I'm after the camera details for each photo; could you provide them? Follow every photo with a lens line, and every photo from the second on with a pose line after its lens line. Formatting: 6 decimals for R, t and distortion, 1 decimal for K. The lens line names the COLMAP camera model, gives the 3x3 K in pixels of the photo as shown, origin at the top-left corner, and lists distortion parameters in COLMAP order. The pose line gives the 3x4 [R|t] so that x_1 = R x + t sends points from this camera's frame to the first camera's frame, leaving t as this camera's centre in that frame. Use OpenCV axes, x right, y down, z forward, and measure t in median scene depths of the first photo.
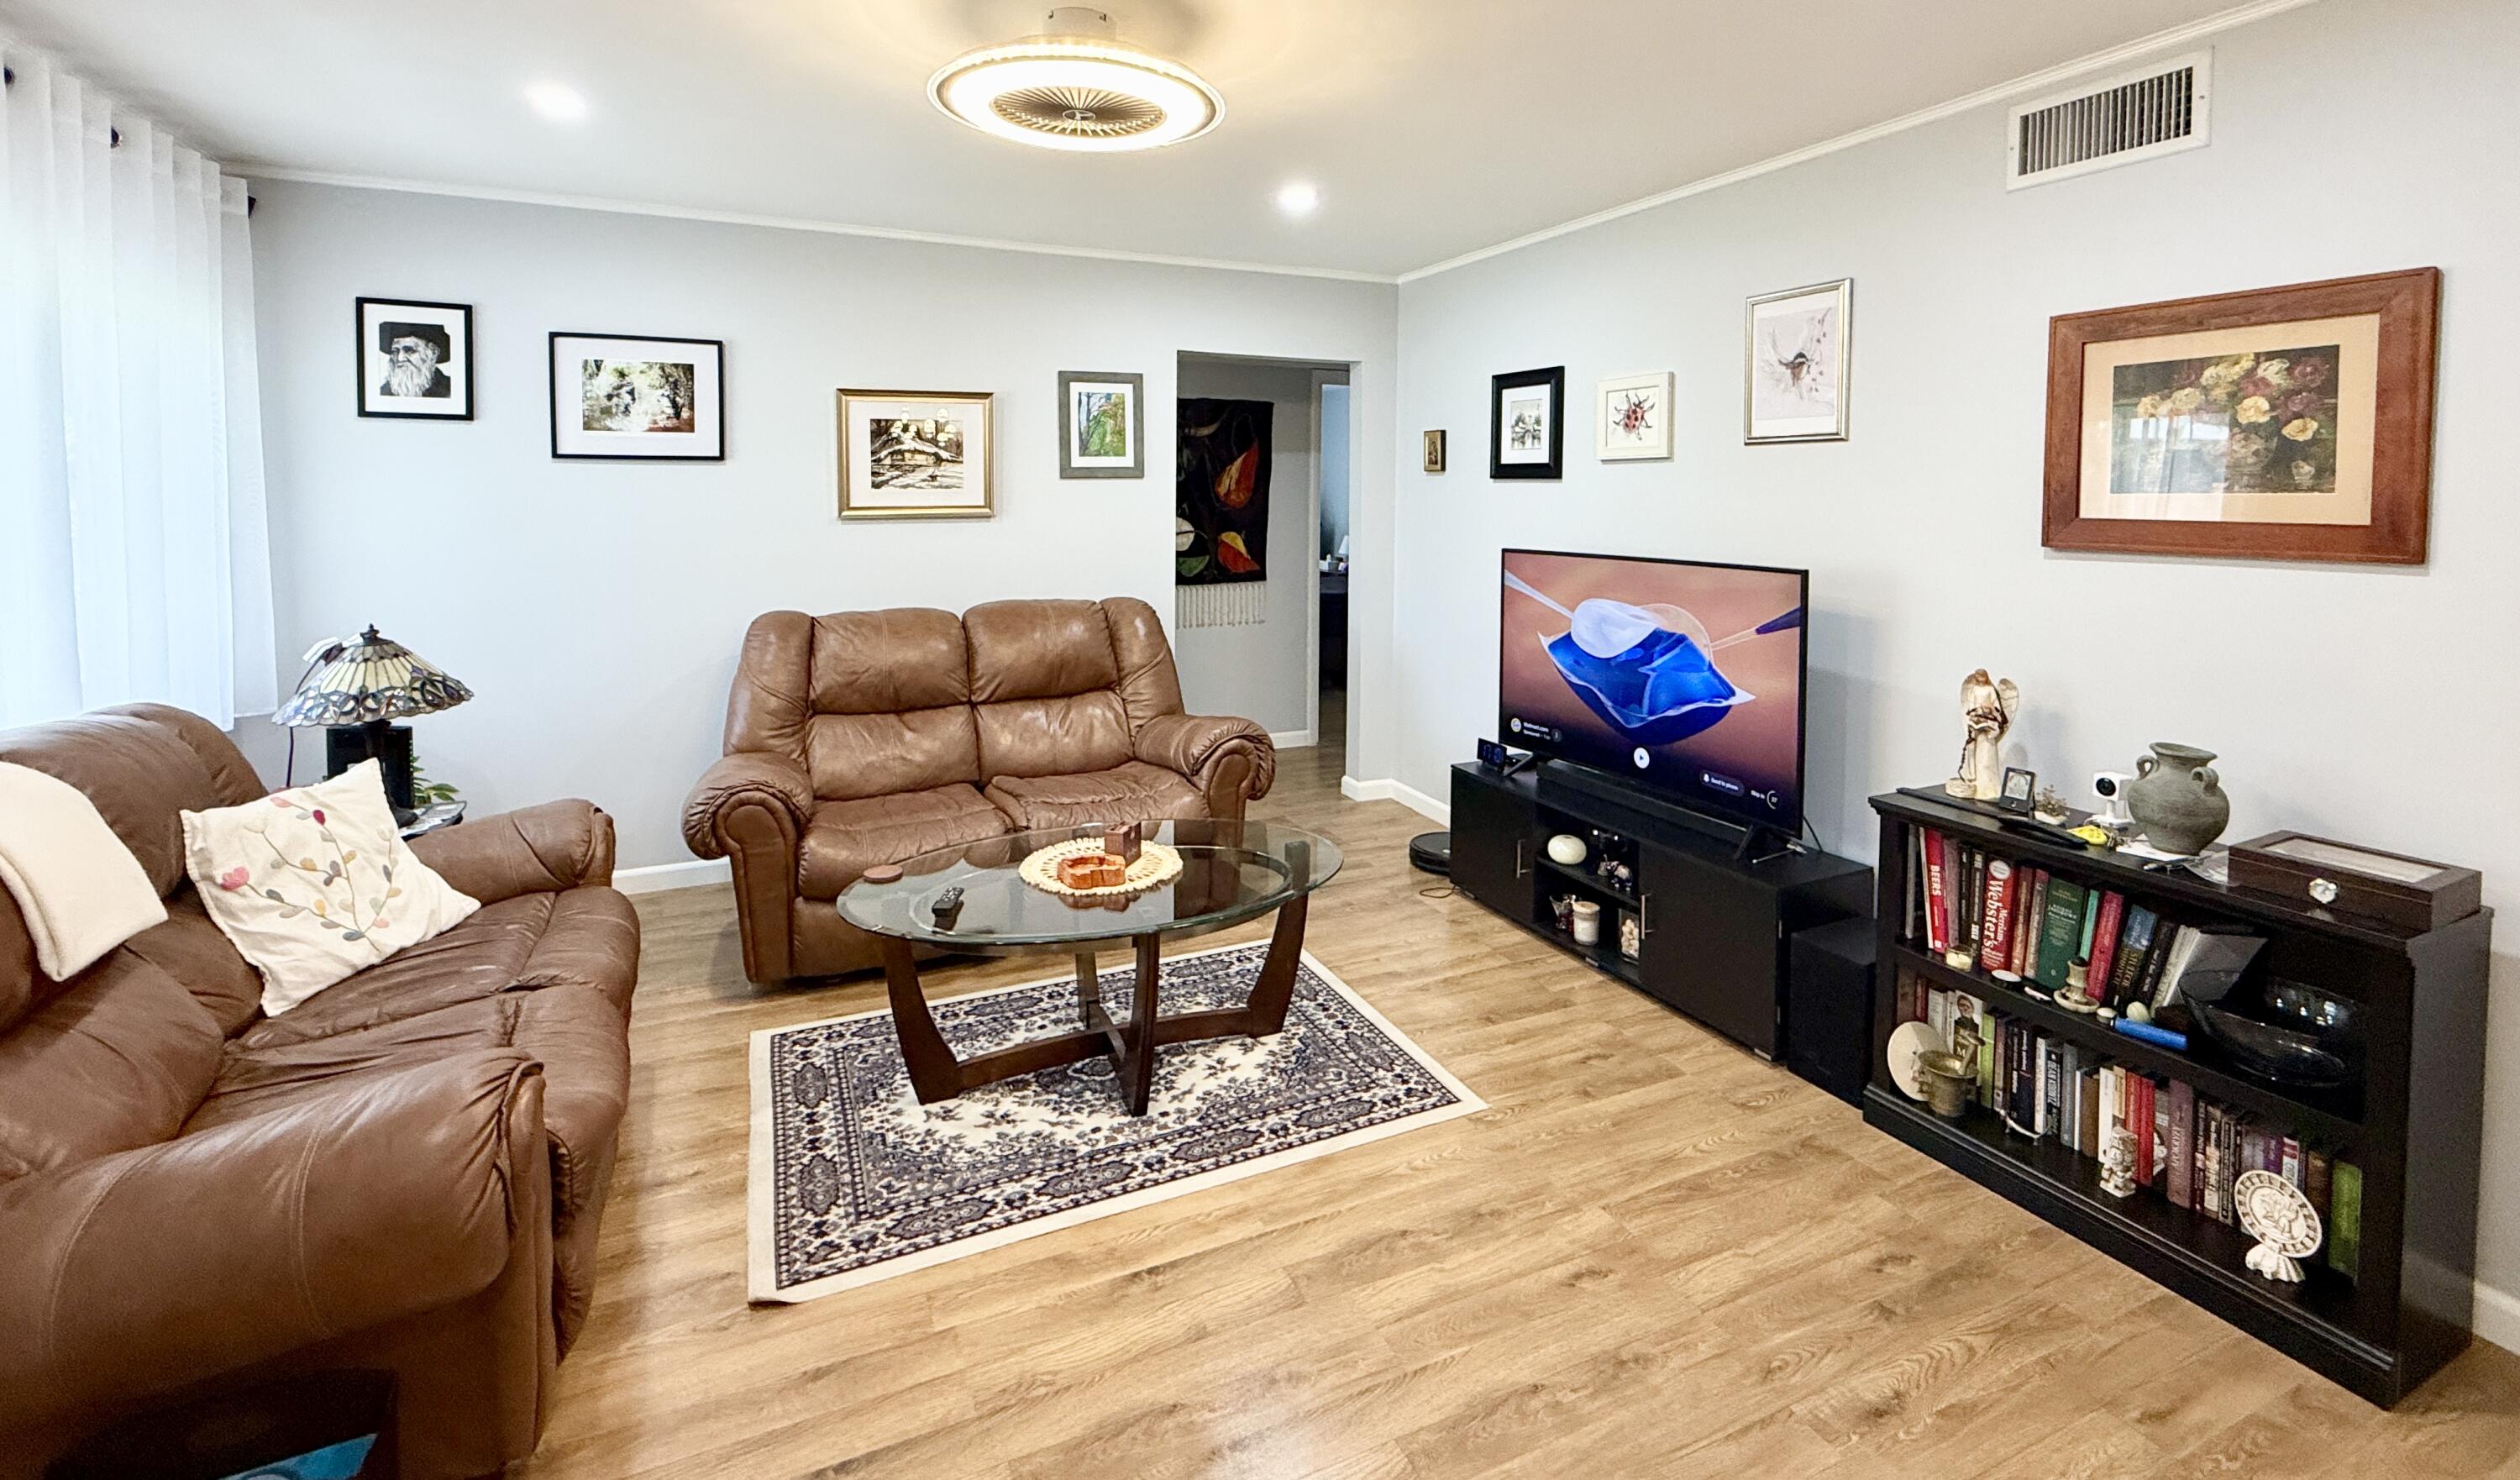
lens RADIAL K [[1097.8, 0, 1240.2], [0, 1097.8, 538.9], [0, 0, 1]] dist [-0.000075, -0.000673]
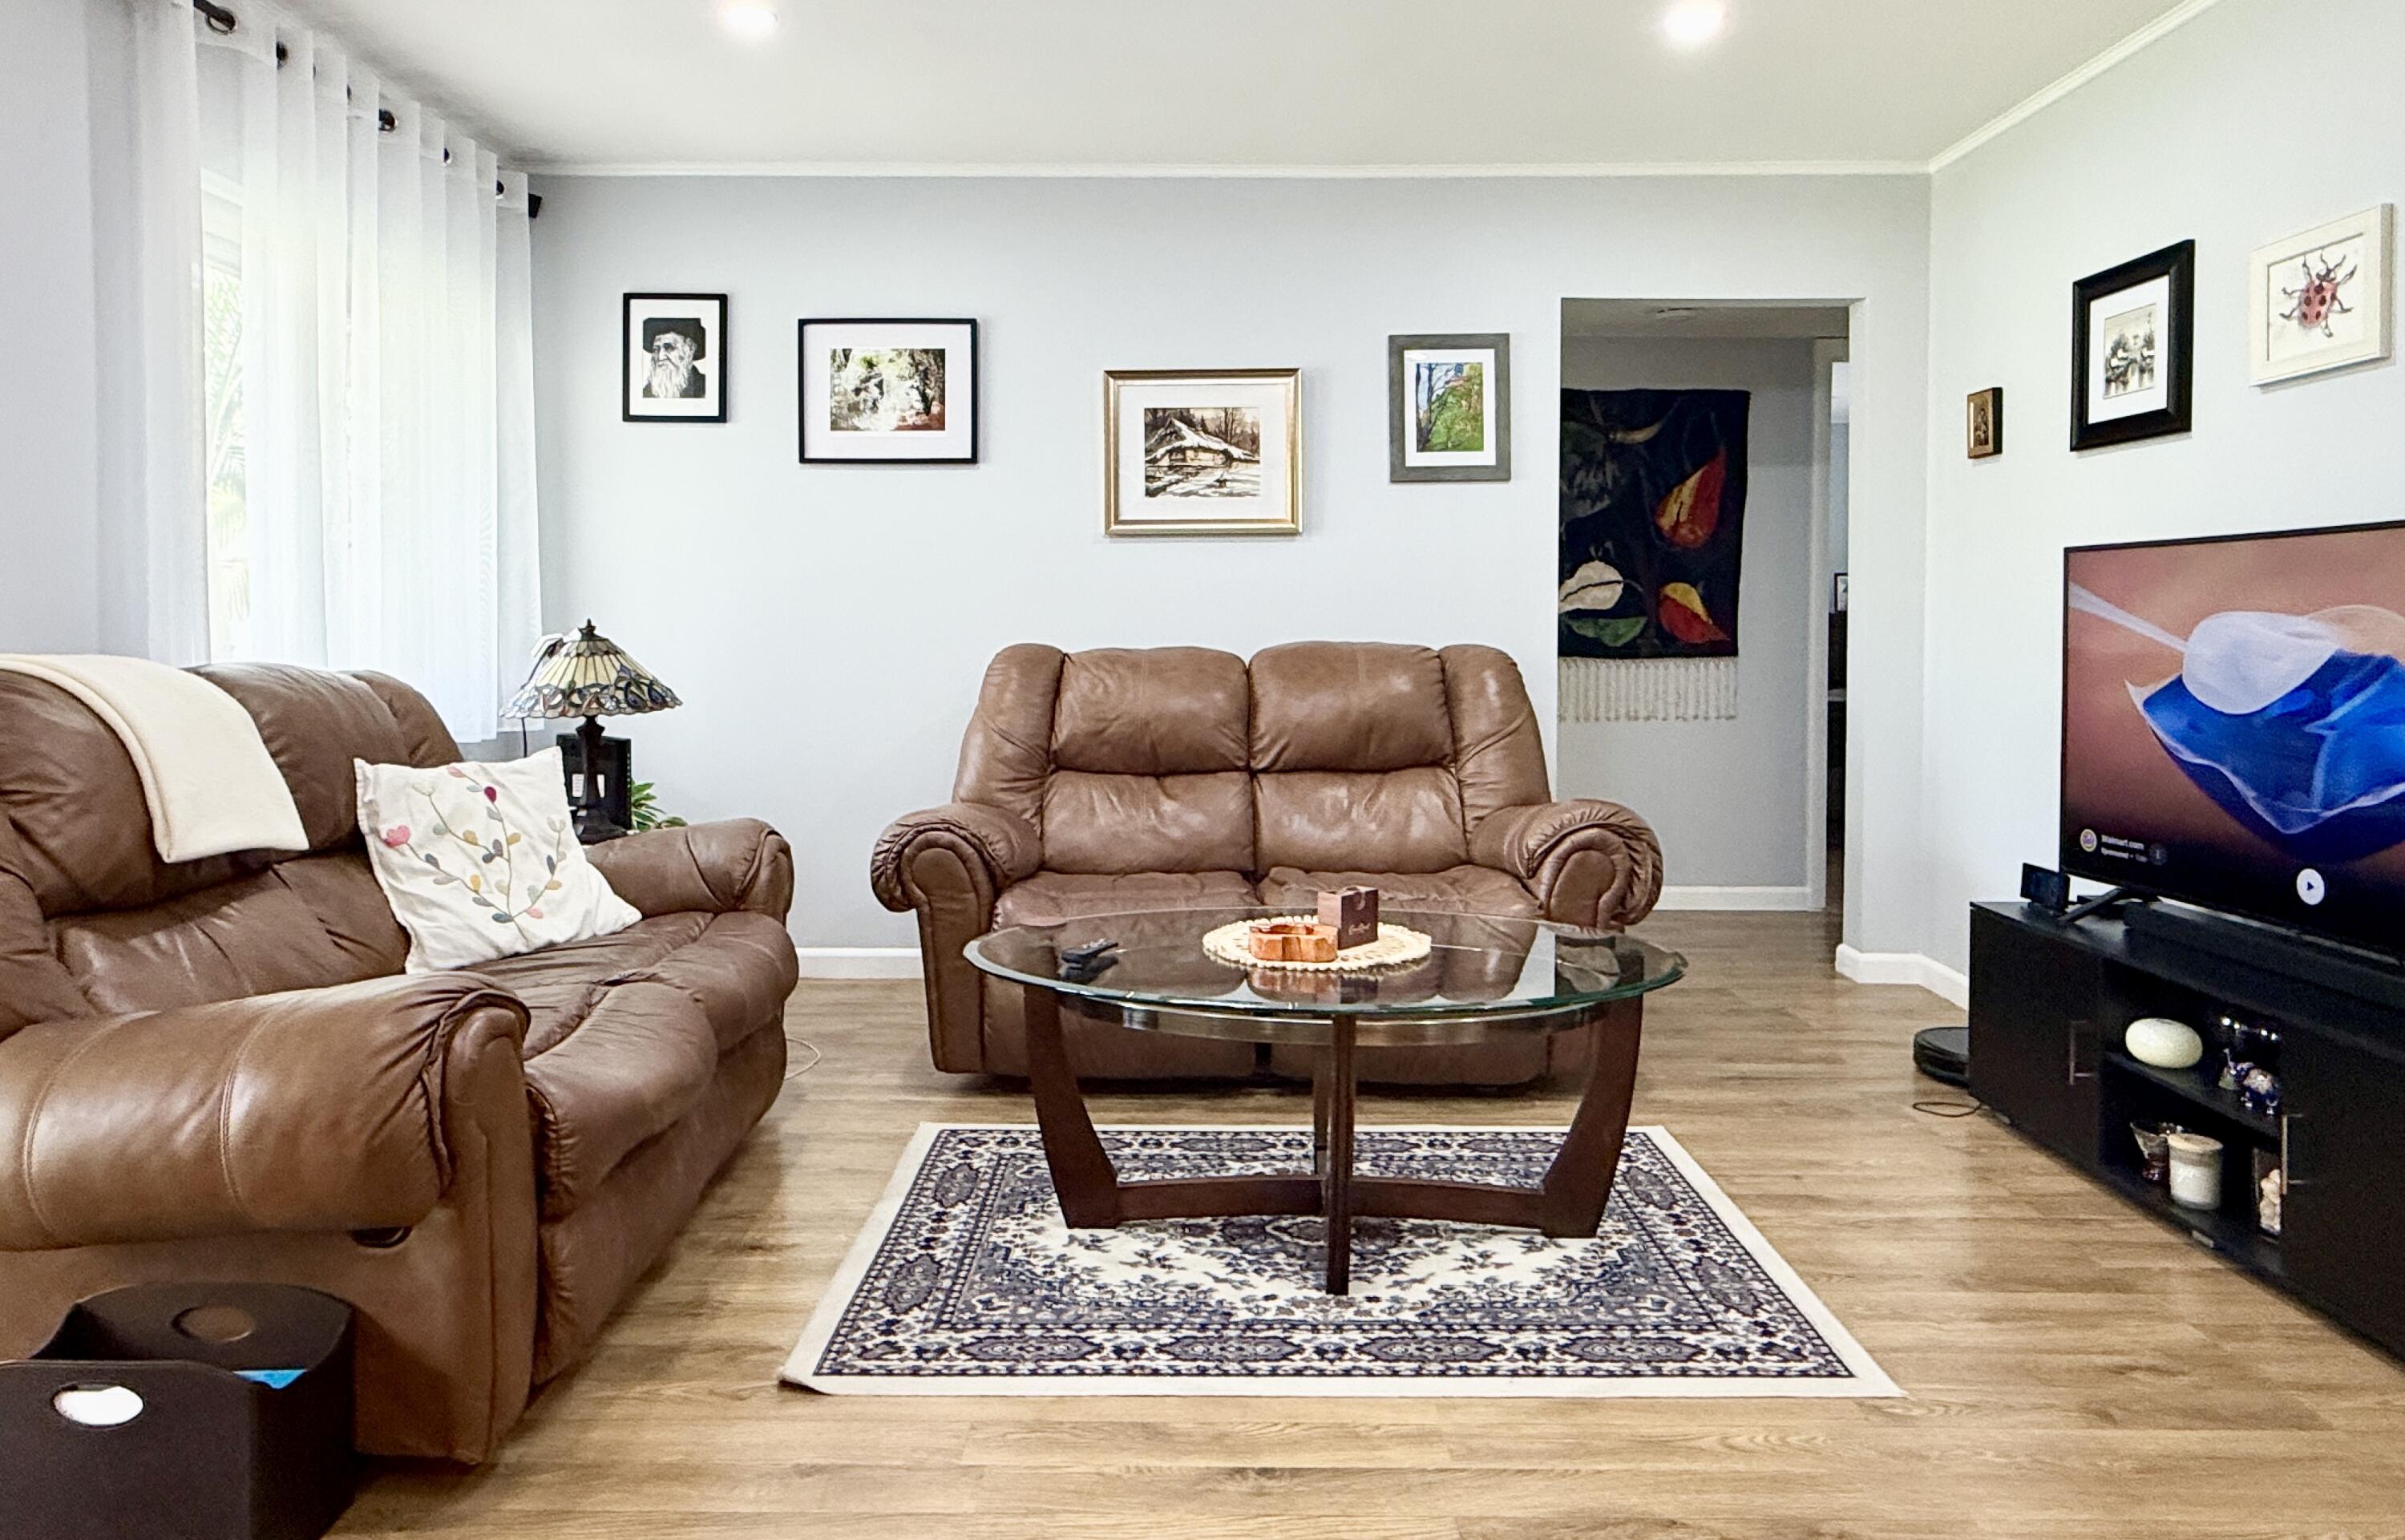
lens RADIAL K [[1456.8, 0, 1169.7], [0, 1456.8, 638.9], [0, 0, 1]] dist [-0.000942, 0.001918]
pose [[0.908868, 0.006434, -0.417035, 0.140439], [-0.018406, 0.999526, -0.024691, 0.098465], [0.416679, 0.030117, 0.908555, 0.076566]]
